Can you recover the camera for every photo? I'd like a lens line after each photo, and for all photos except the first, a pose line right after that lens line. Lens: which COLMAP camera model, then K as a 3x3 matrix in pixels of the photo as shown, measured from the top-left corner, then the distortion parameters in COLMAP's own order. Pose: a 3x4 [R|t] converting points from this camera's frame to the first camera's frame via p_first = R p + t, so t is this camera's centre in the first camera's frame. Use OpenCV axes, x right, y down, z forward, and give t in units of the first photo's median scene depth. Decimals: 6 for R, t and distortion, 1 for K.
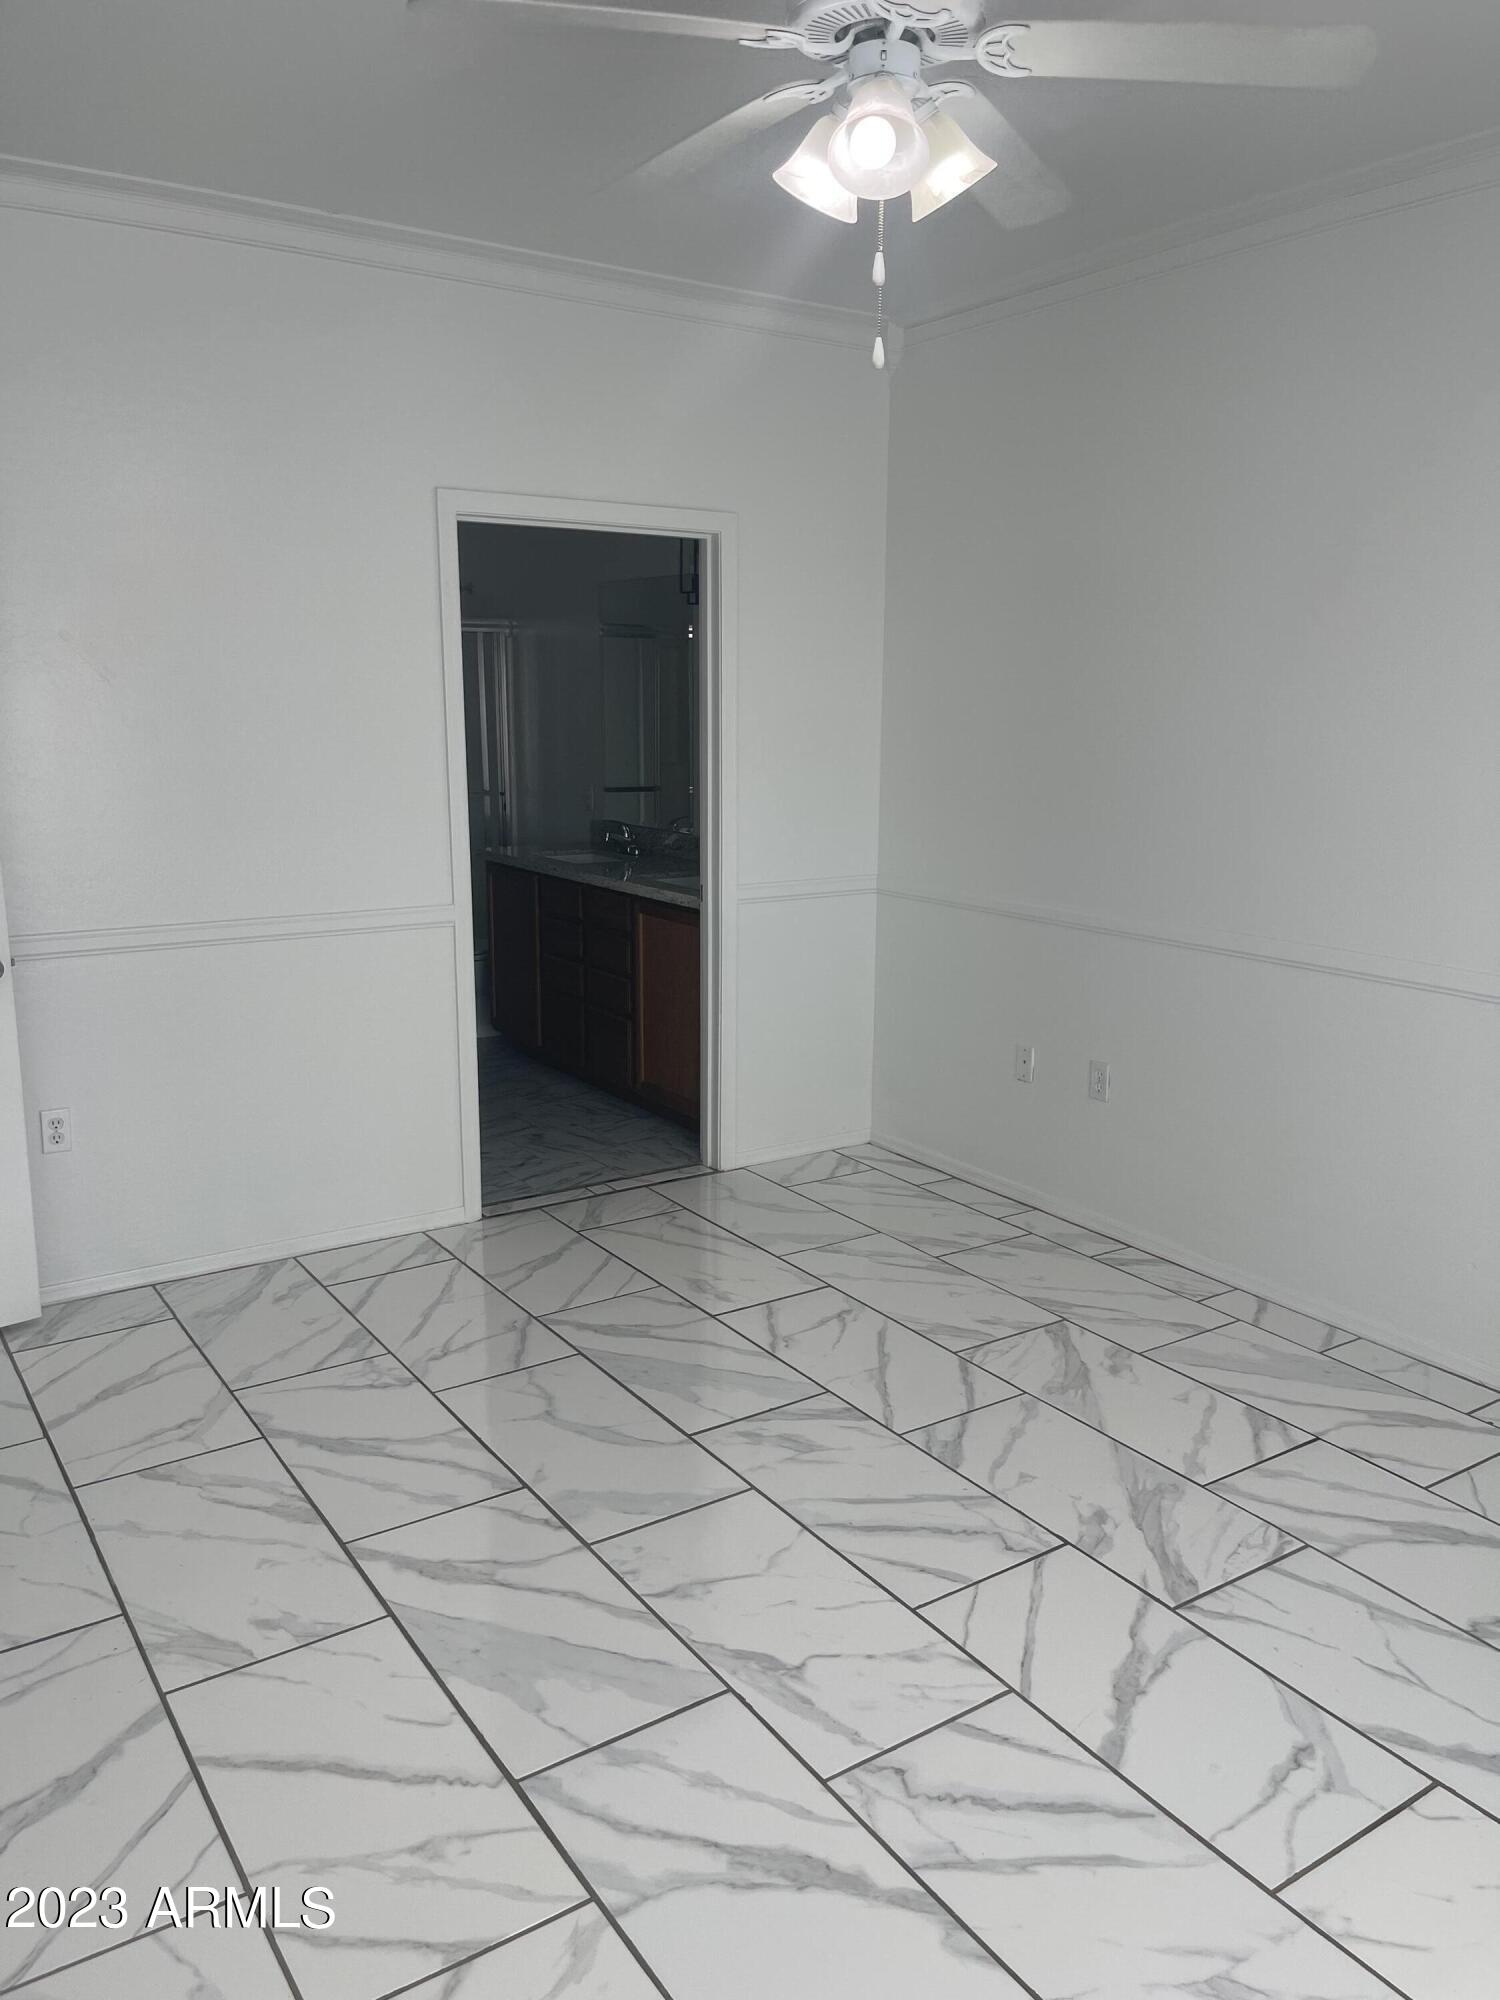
lens RADIAL K [[1499.0, 0, 759.4], [0, 1499.0, 999.0], [0, 0, 1]] dist [0.021417, -0.007210]
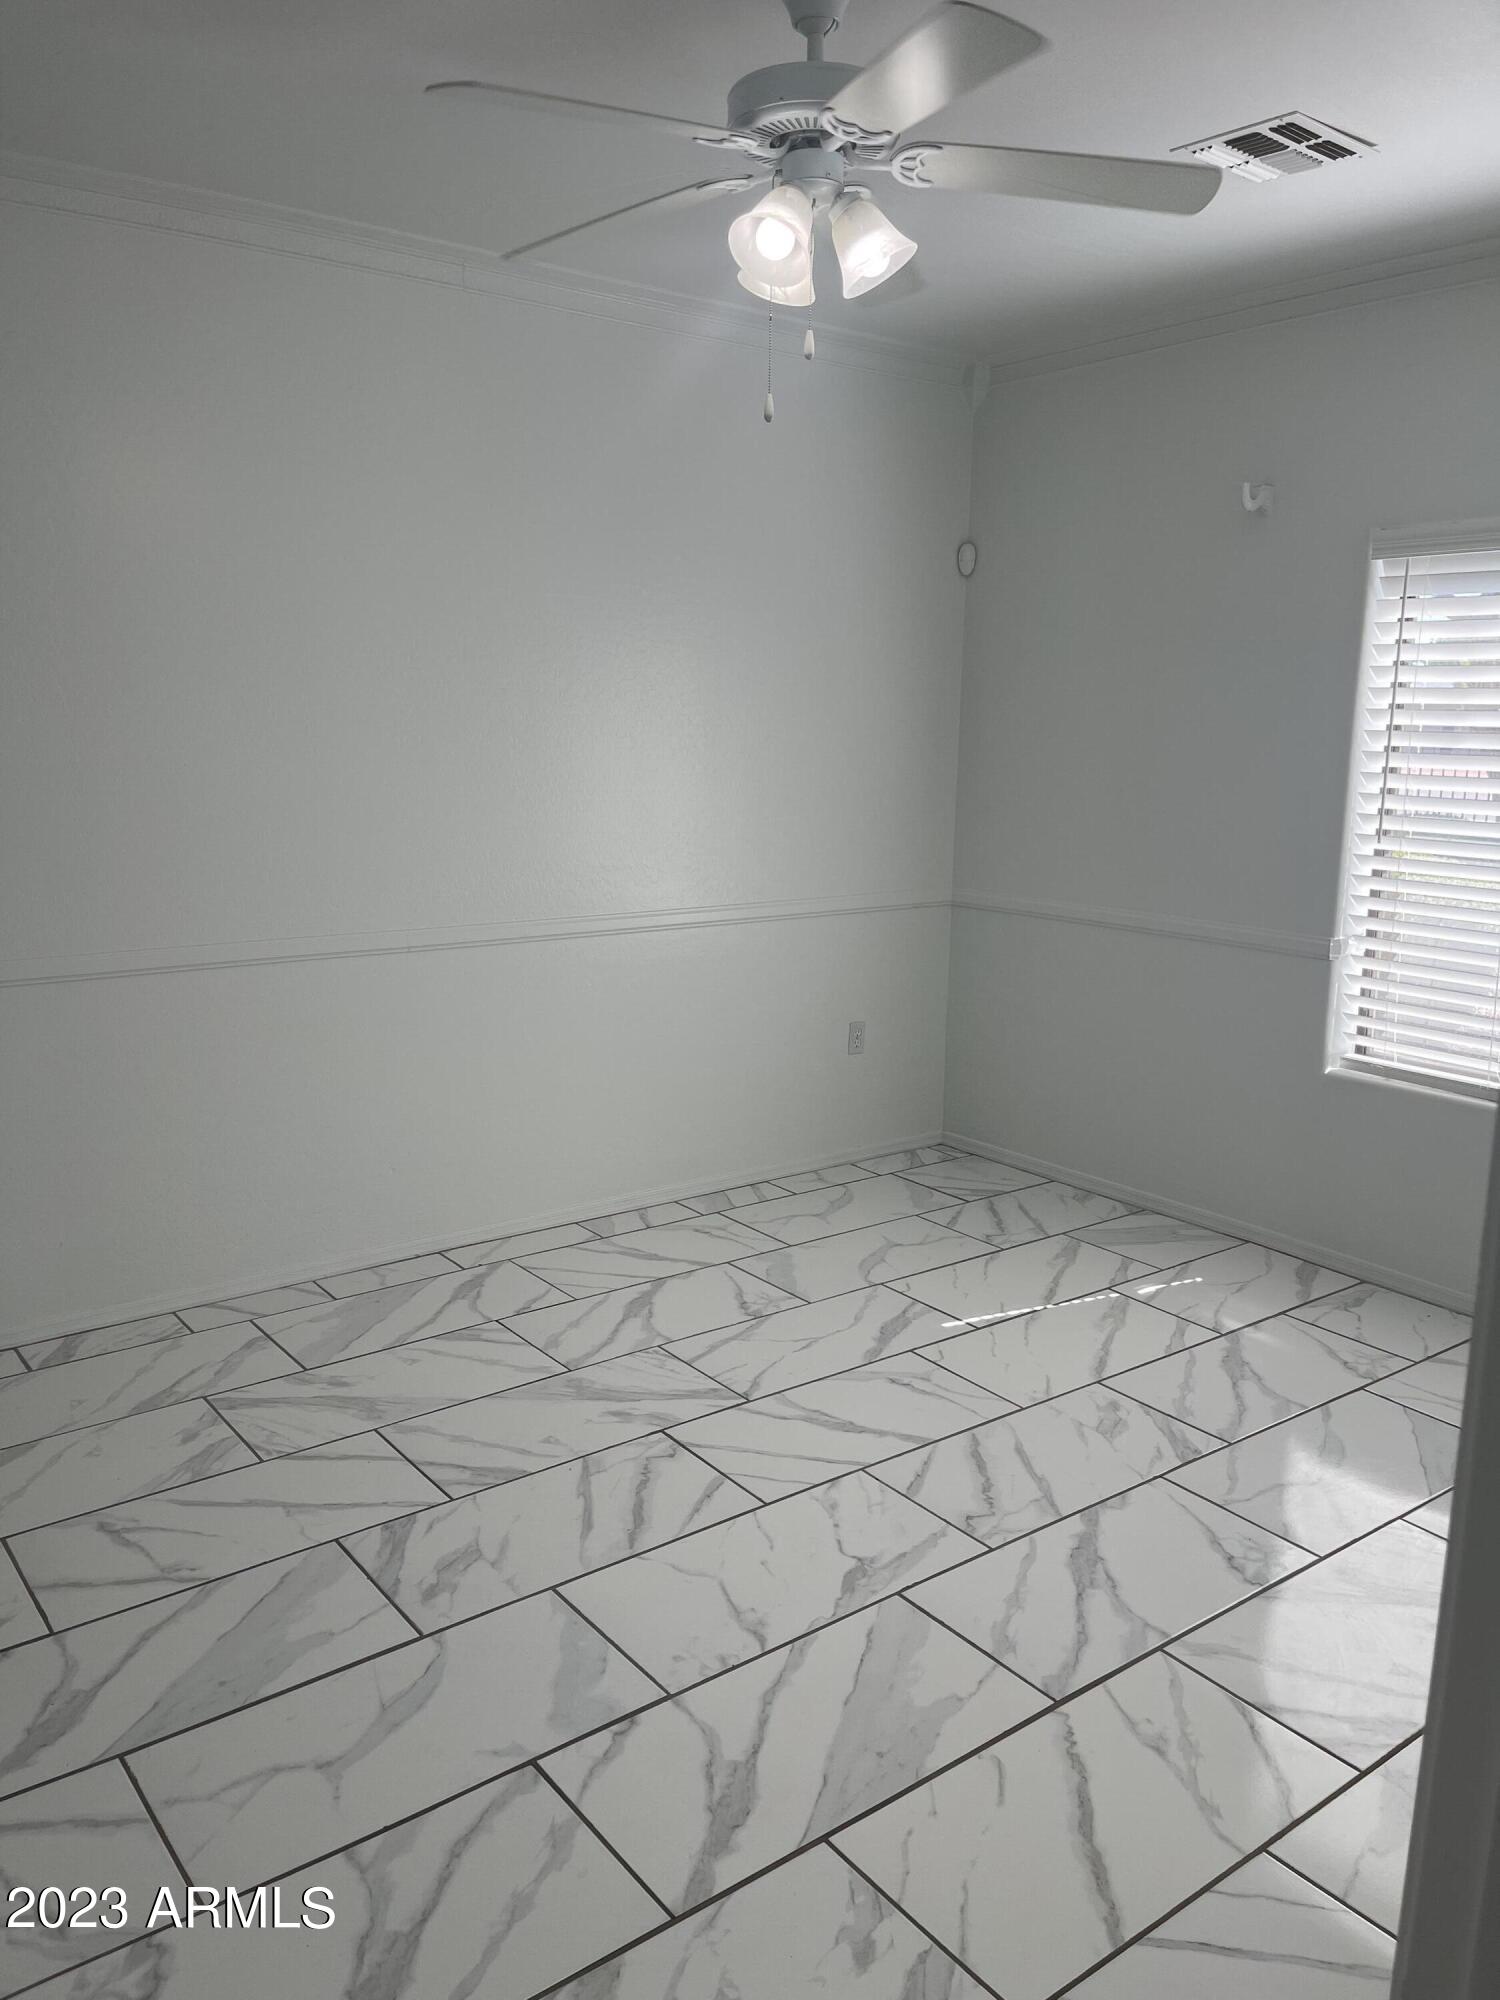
lens RADIAL K [[1499.0, 0, 759.4], [0, 1499.0, 999.0], [0, 0, 1]] dist [0.021417, -0.007210]
pose [[-0.051069, -0.200542, 0.978353, -0.862558], [0.187671, 0.960252, 0.206628, -0.183229], [-0.980903, 0.194161, -0.011403, 0.868220]]
